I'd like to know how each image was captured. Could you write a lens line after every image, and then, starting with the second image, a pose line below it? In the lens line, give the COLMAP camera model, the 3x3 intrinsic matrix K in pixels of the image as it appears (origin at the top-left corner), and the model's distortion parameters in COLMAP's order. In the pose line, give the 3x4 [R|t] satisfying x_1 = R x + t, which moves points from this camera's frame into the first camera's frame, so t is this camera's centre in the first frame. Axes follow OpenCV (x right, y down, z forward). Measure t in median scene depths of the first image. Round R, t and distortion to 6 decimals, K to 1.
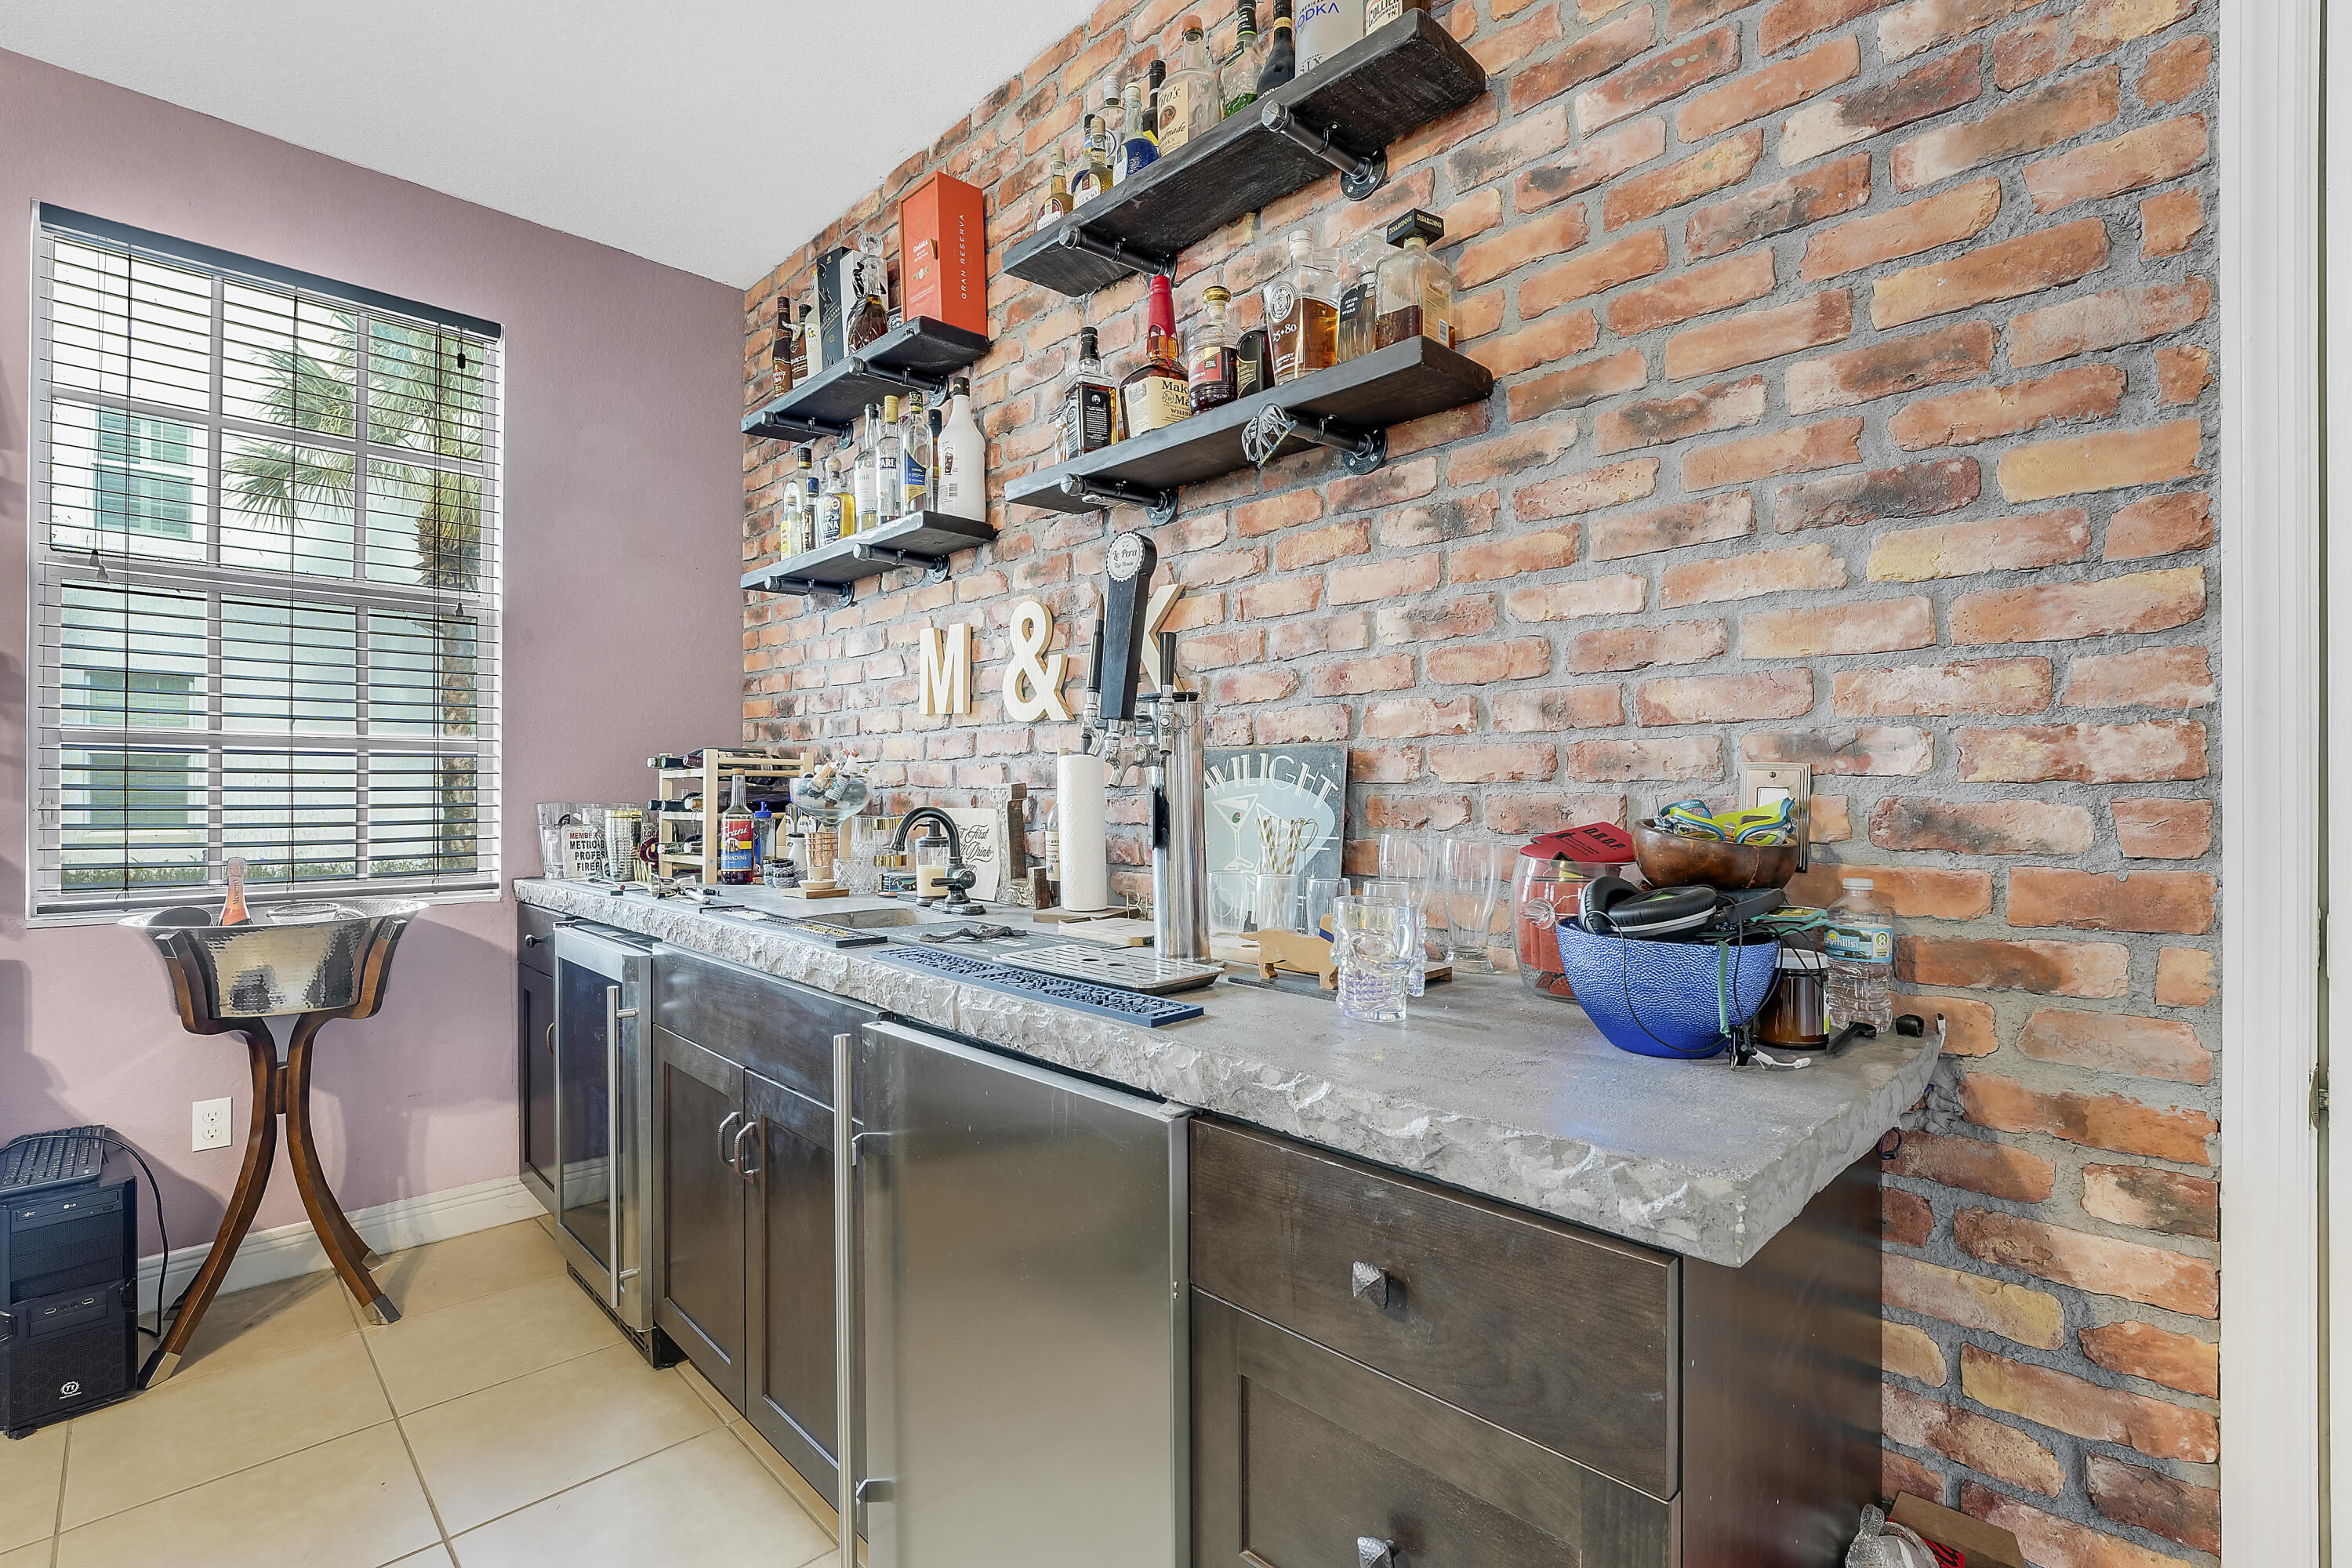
lens RADIAL K [[1086.2, 0, 1209.2], [0, 1086.2, 784.3], [0, 0, 1]] dist [-0.005074, -0.000351]
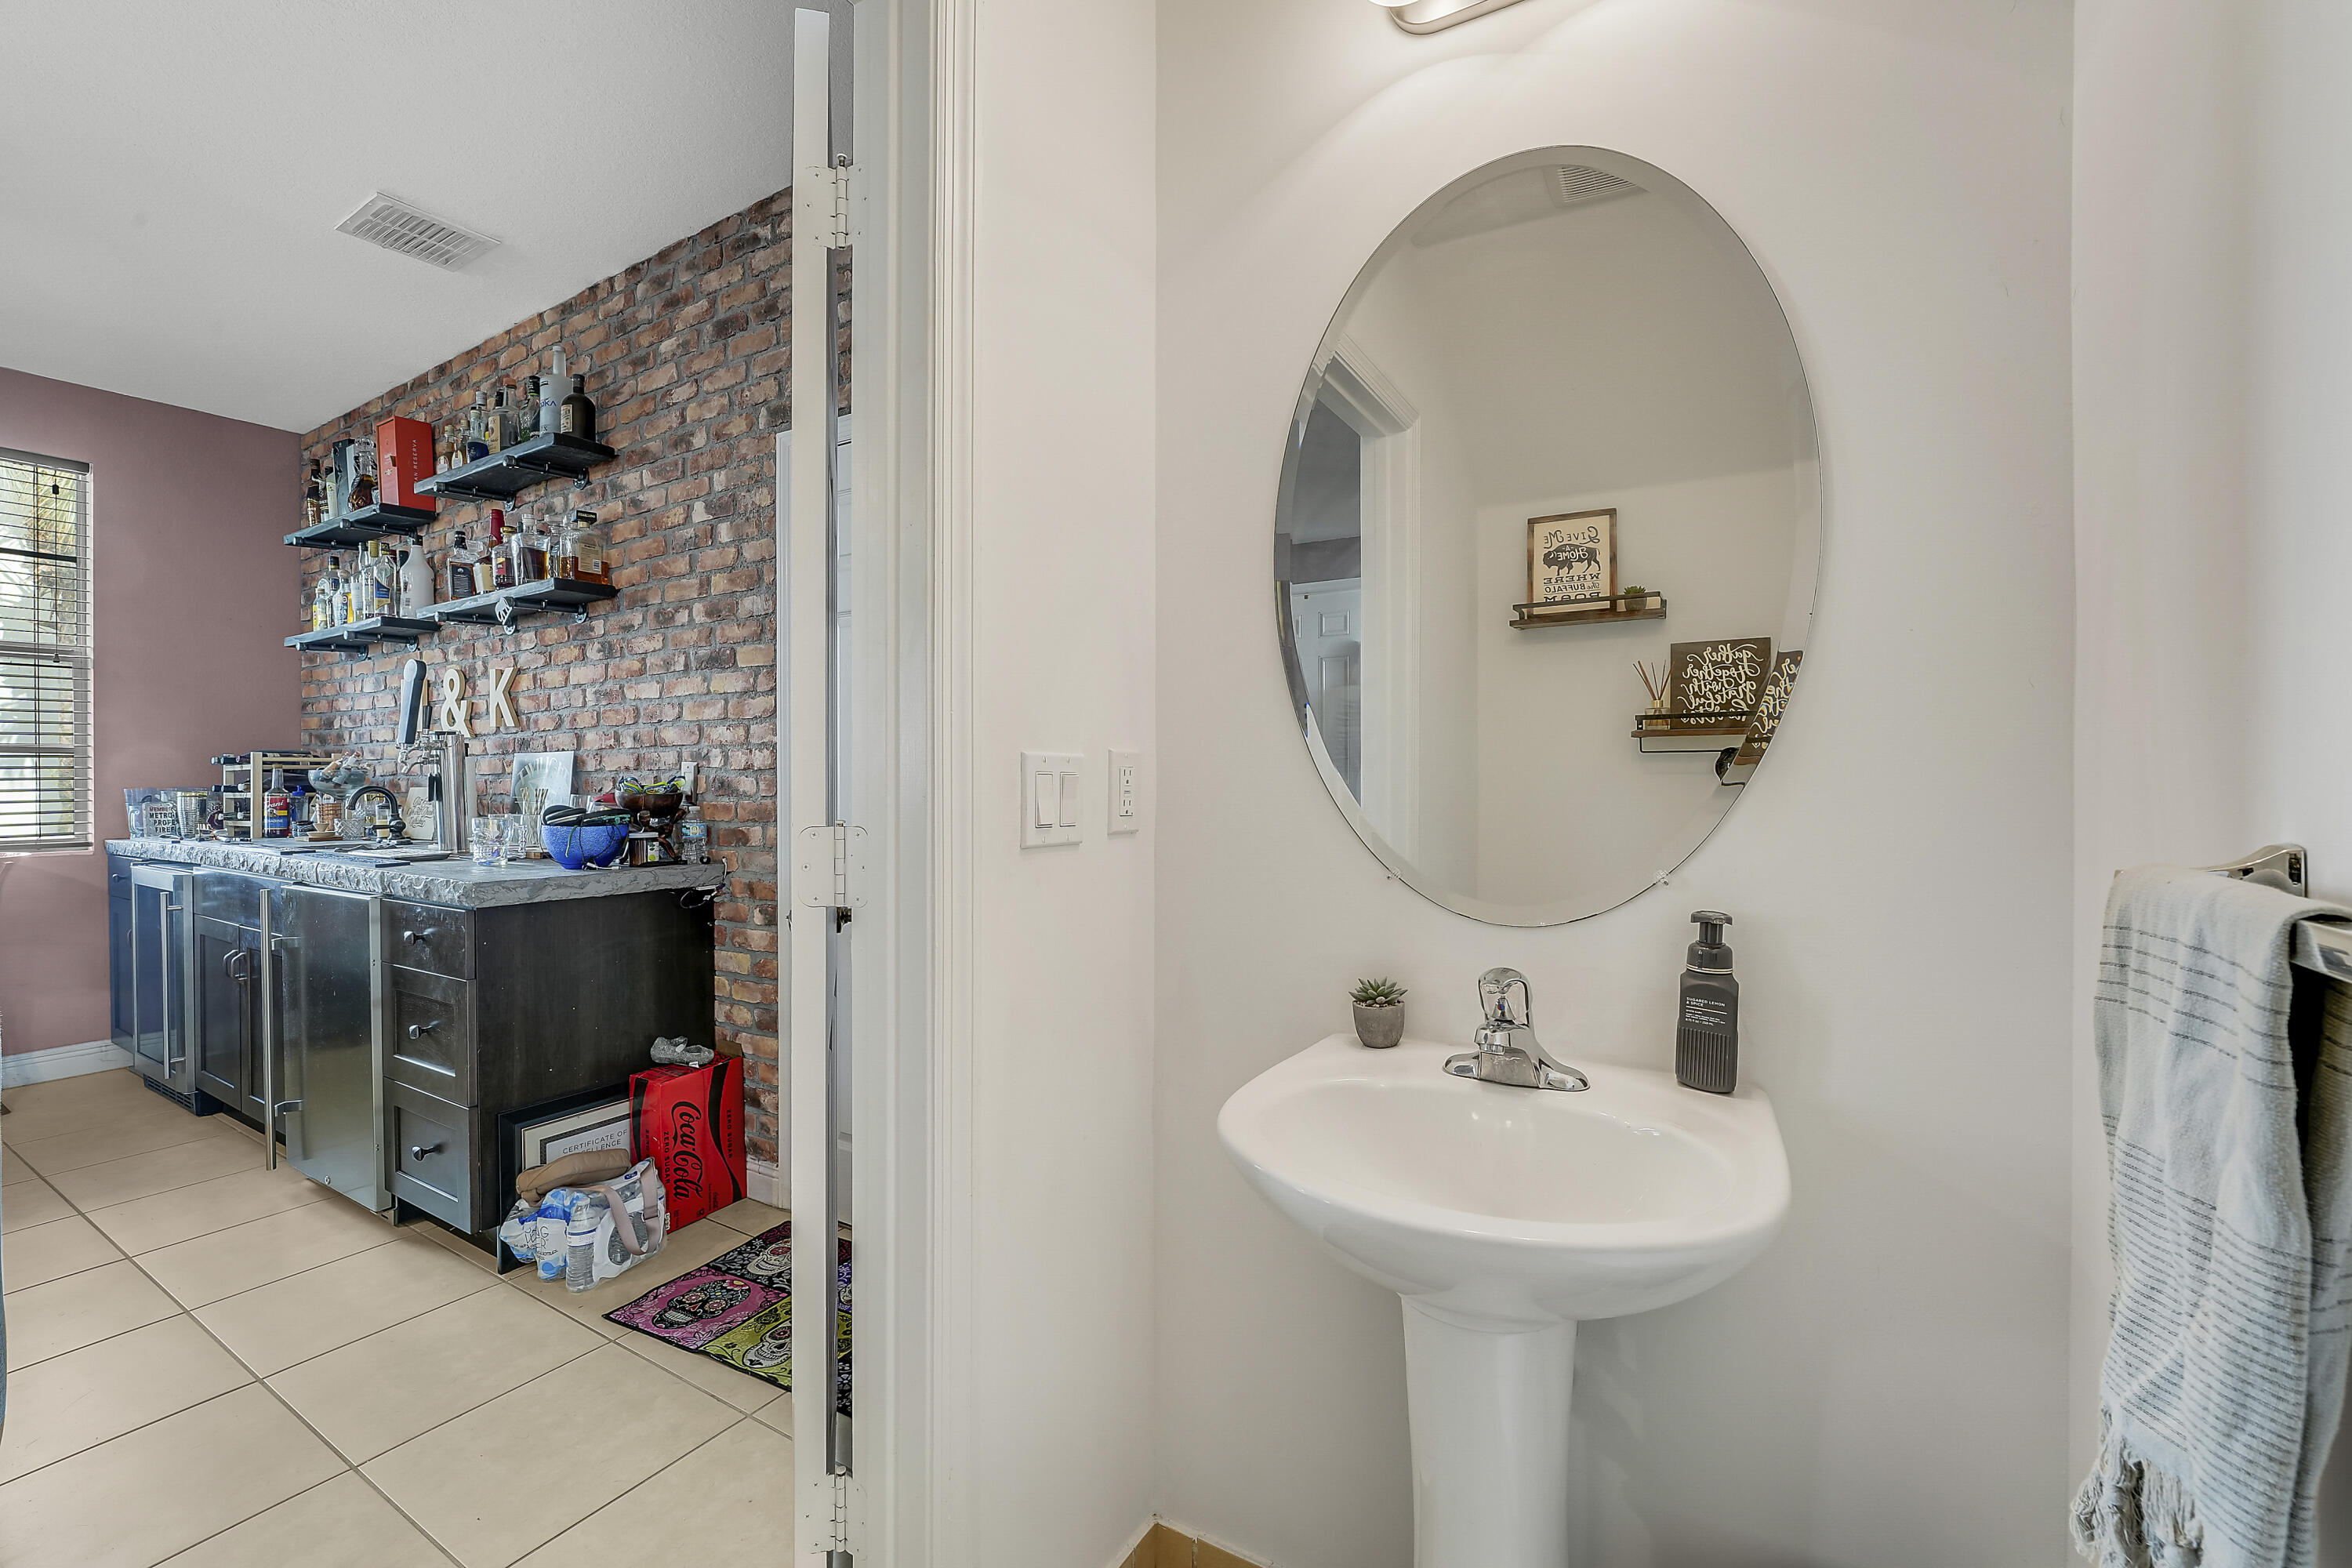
lens RADIAL K [[976.4, 0, 1176.6], [0, 976.4, 777.5], [0, 0, 1]] dist [-0.001602, 0.000062]
pose [[0.973443, -0.007433, 0.228808, 0.936989], [0.006098, 0.999960, 0.006538, 0.006084], [-0.228848, -0.004969, 0.973450, -1.235545]]
